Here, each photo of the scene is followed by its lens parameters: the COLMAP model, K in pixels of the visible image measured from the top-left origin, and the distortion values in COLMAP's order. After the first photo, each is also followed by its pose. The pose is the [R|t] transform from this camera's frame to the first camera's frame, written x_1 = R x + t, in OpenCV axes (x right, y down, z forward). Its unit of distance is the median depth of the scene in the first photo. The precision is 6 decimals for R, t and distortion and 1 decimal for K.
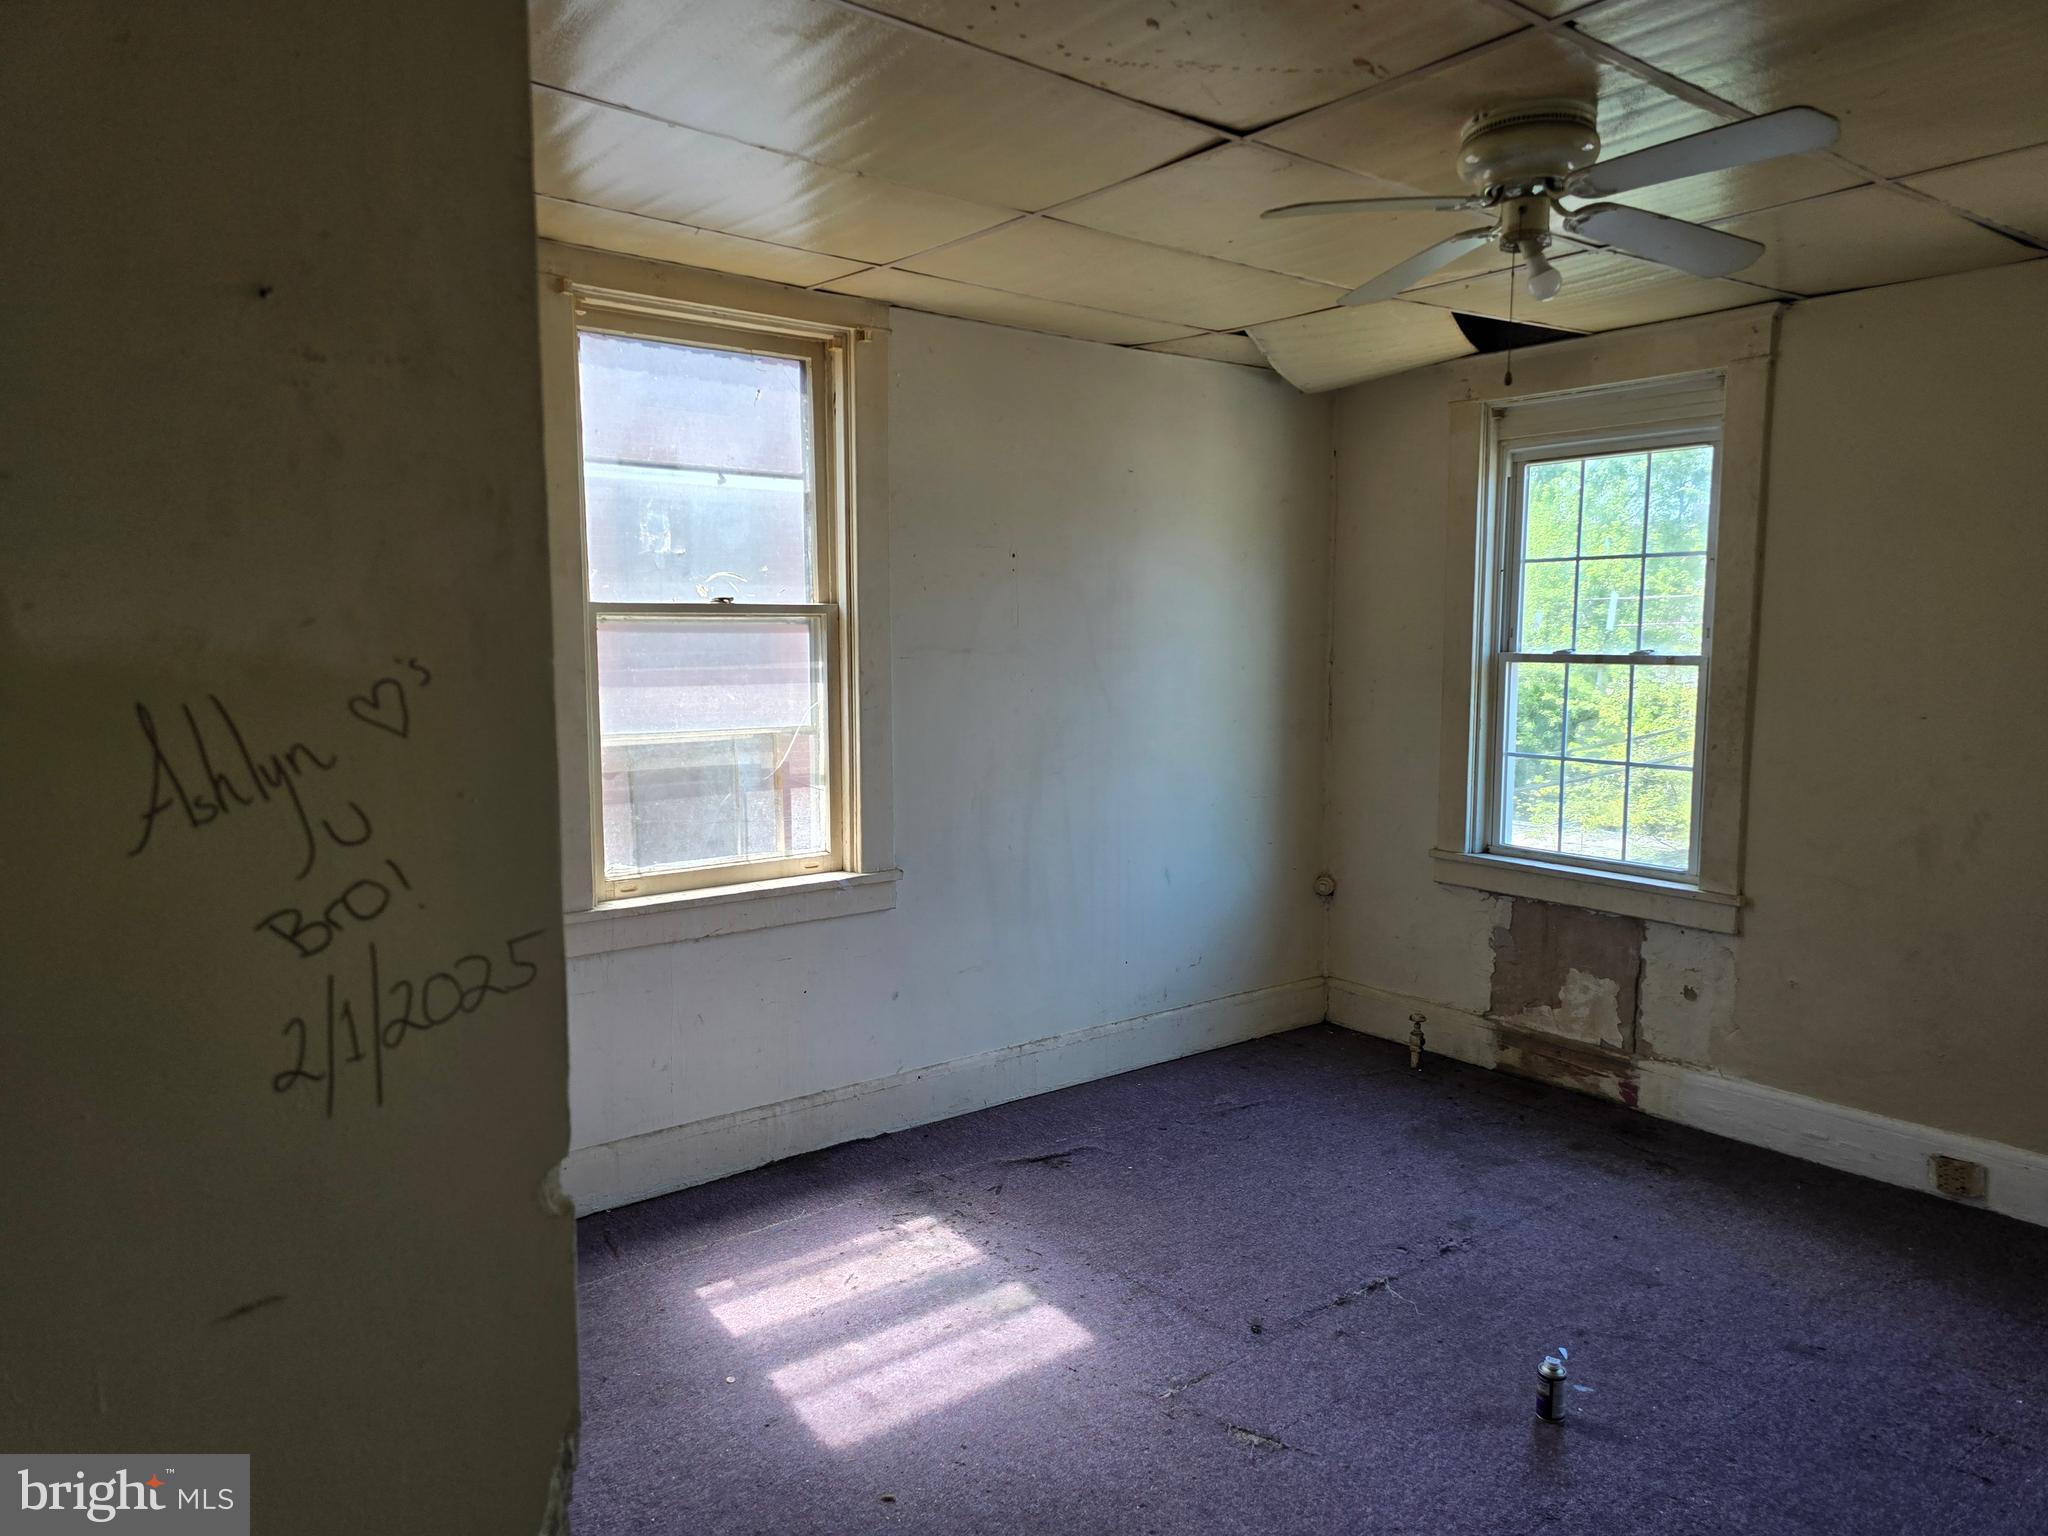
lens RADIAL K [[1345.1, 0, 1031.1], [0, 1345.1, 759.1], [0, 0, 1]] dist [0.070434, -0.065126]
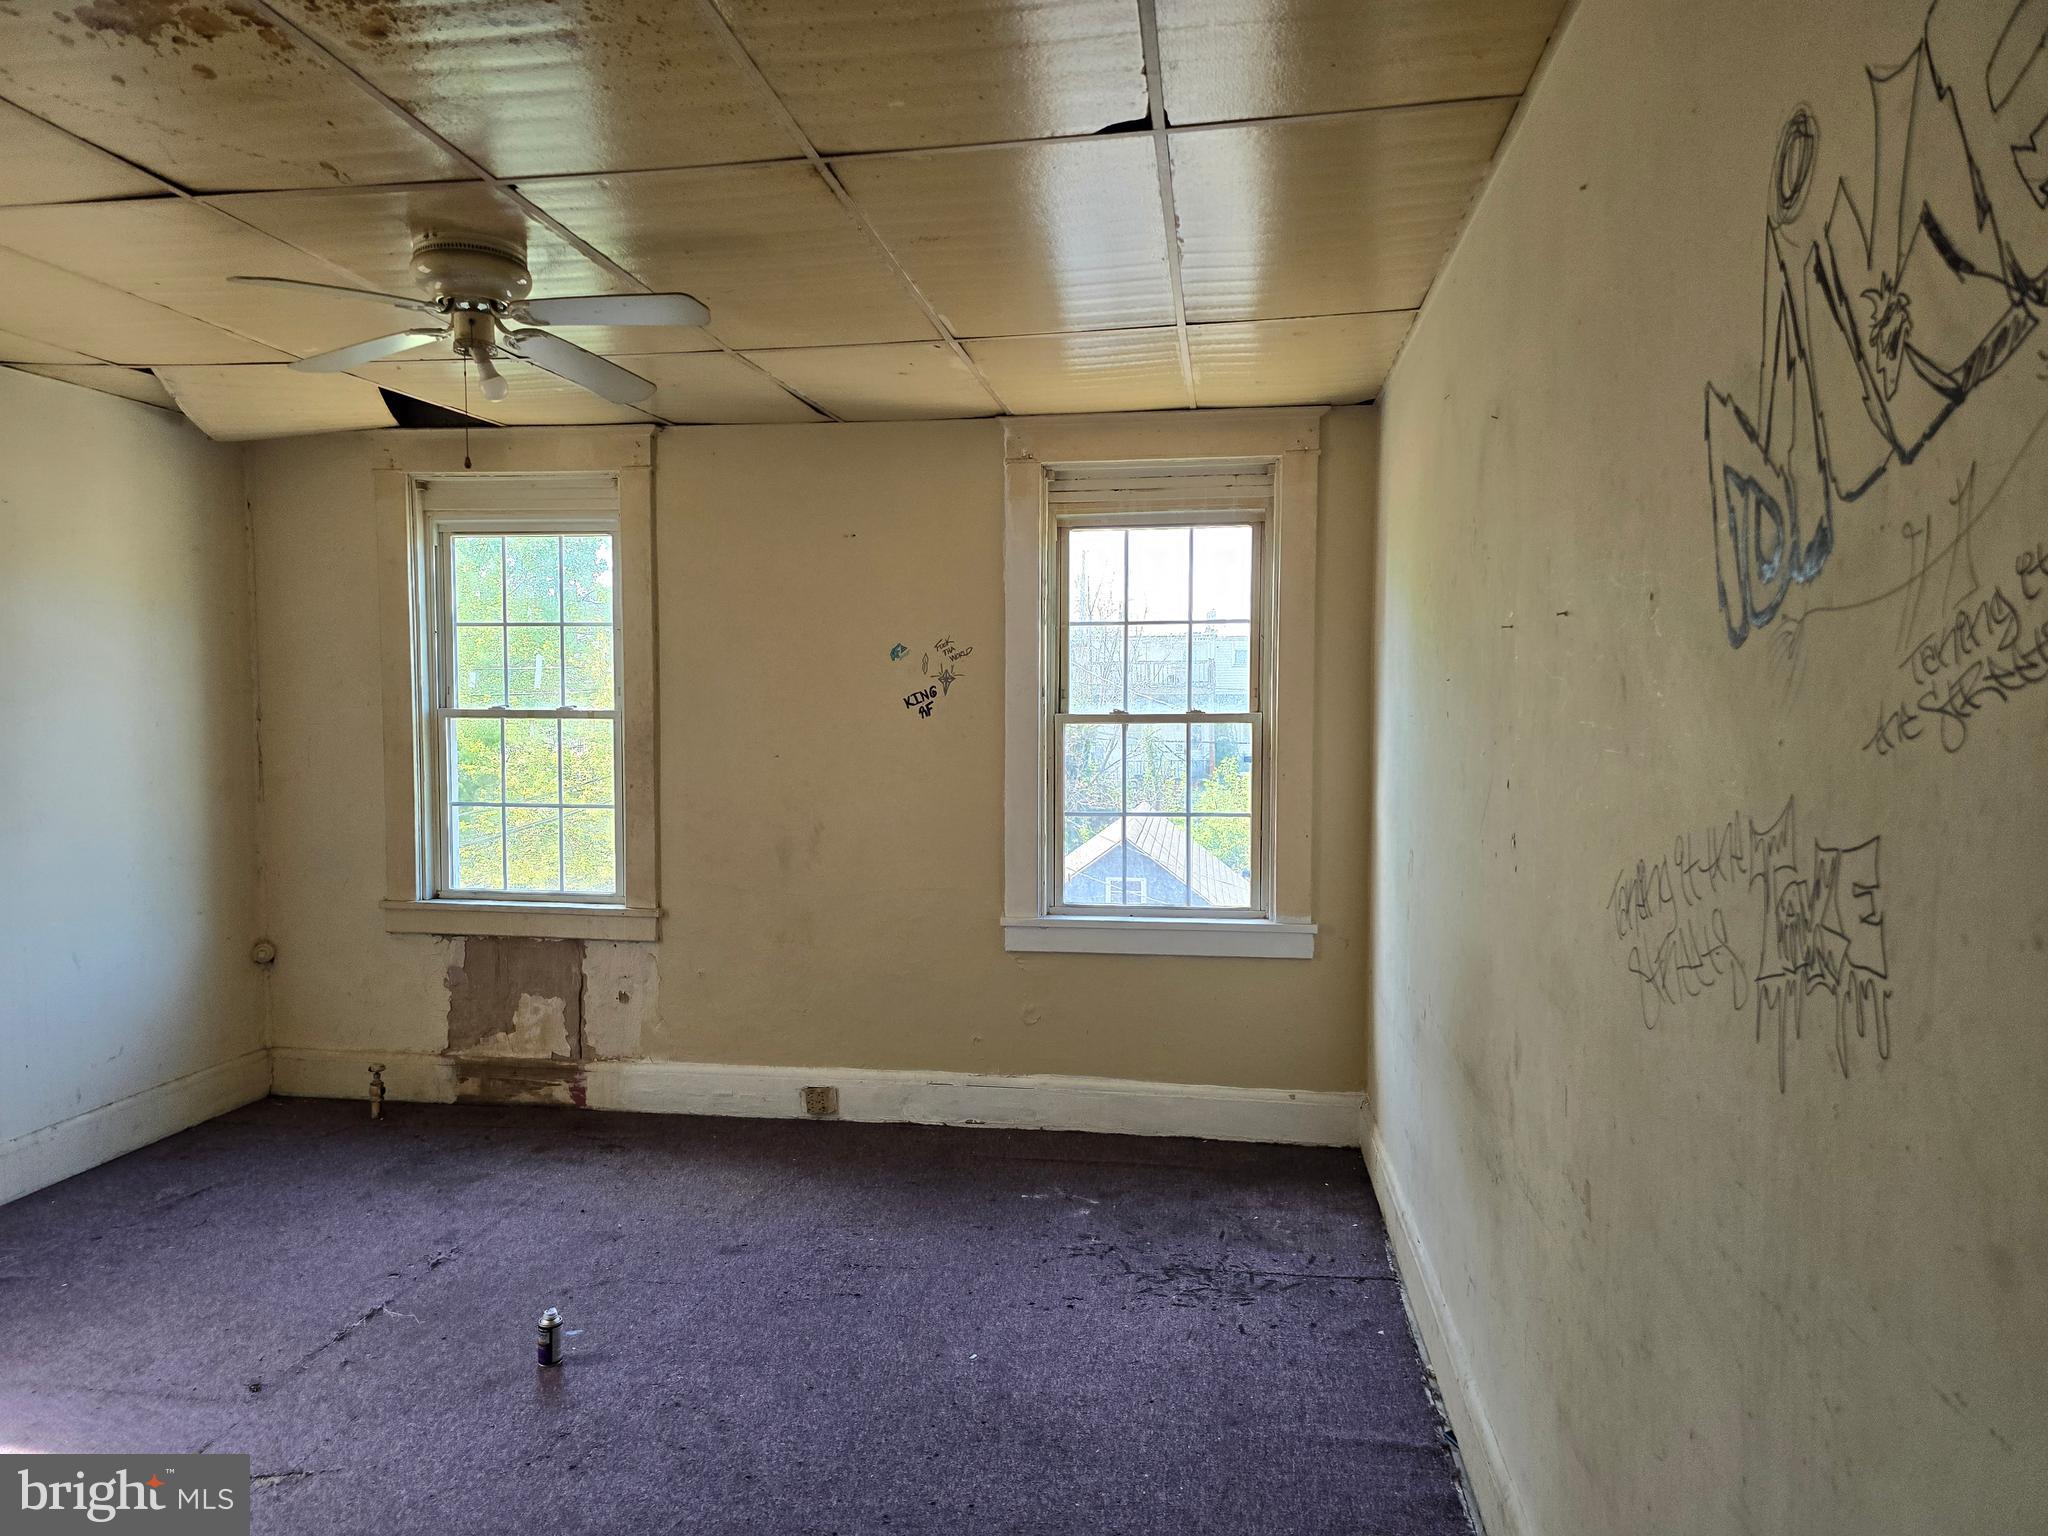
lens RADIAL K [[1345.1, 0, 1031.1], [0, 1345.1, 759.1], [0, 0, 1]] dist [0.070434, -0.065126]
pose [[0.709392, -0.032146, 0.704080, -0.085918], [0.068896, 0.997338, -0.023880, 0.020421], [-0.701438, 0.065448, 0.709719, -0.089799]]
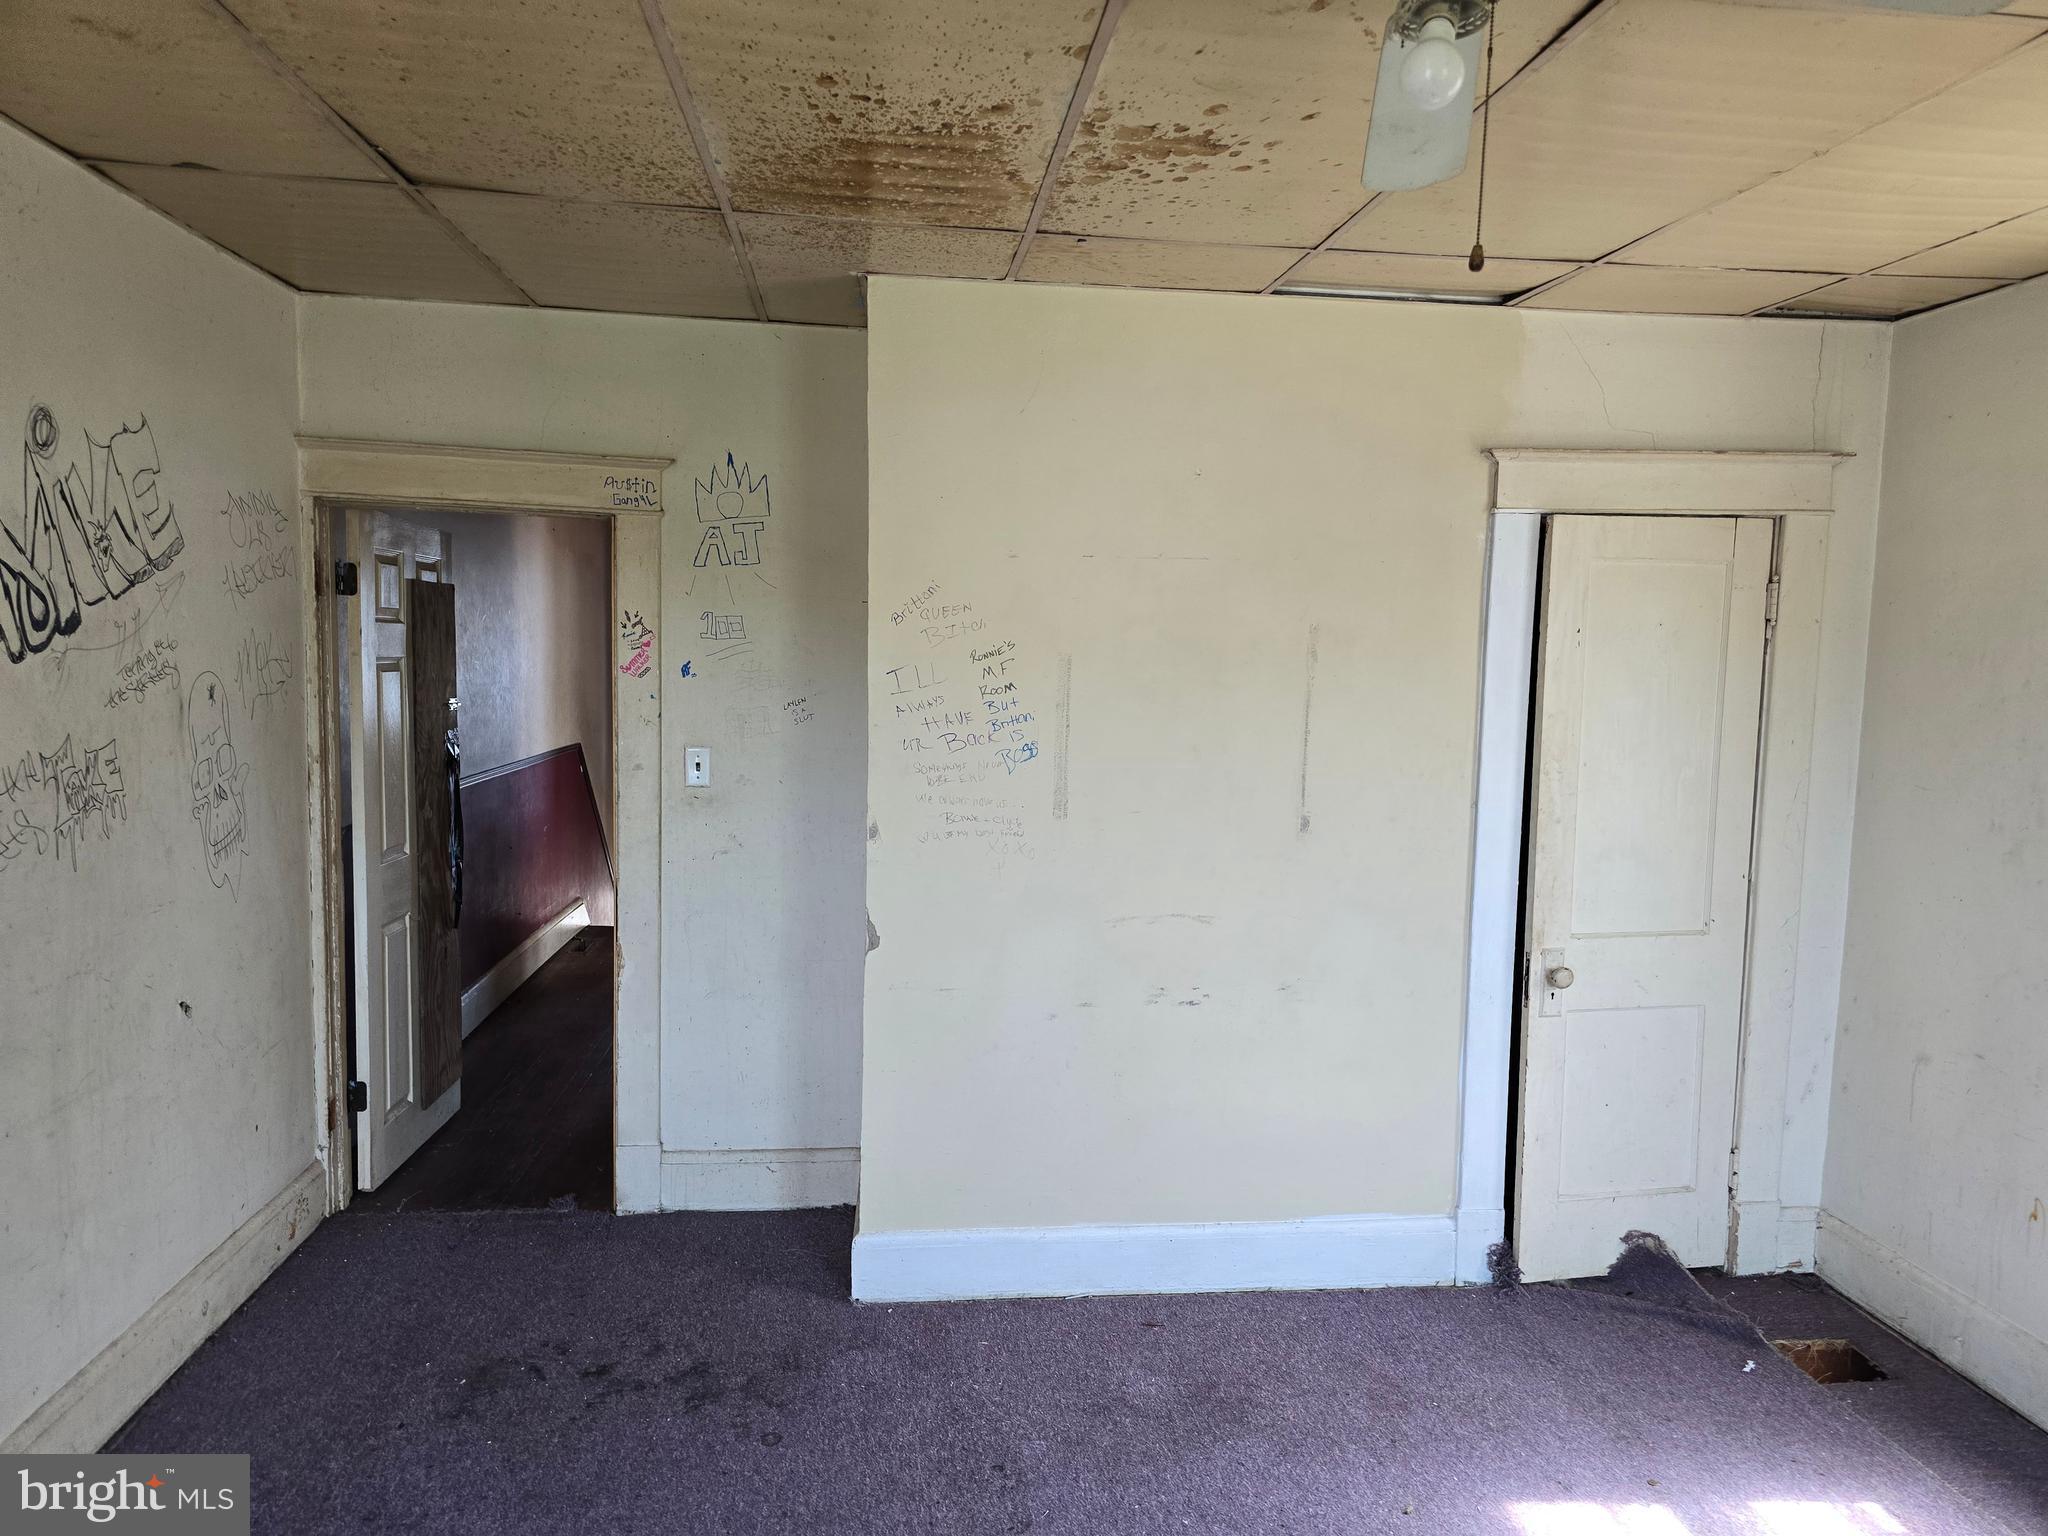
lens RADIAL K [[1345.1, 0, 1031.1], [0, 1345.1, 759.1], [0, 0, 1]] dist [0.070434, -0.065126]
pose [[-0.514303, 0.057784, -0.855660, 0.602045], [-0.103822, 0.986194, 0.129003, -0.092406], [0.851301, 0.155183, -0.501203, 0.766802]]
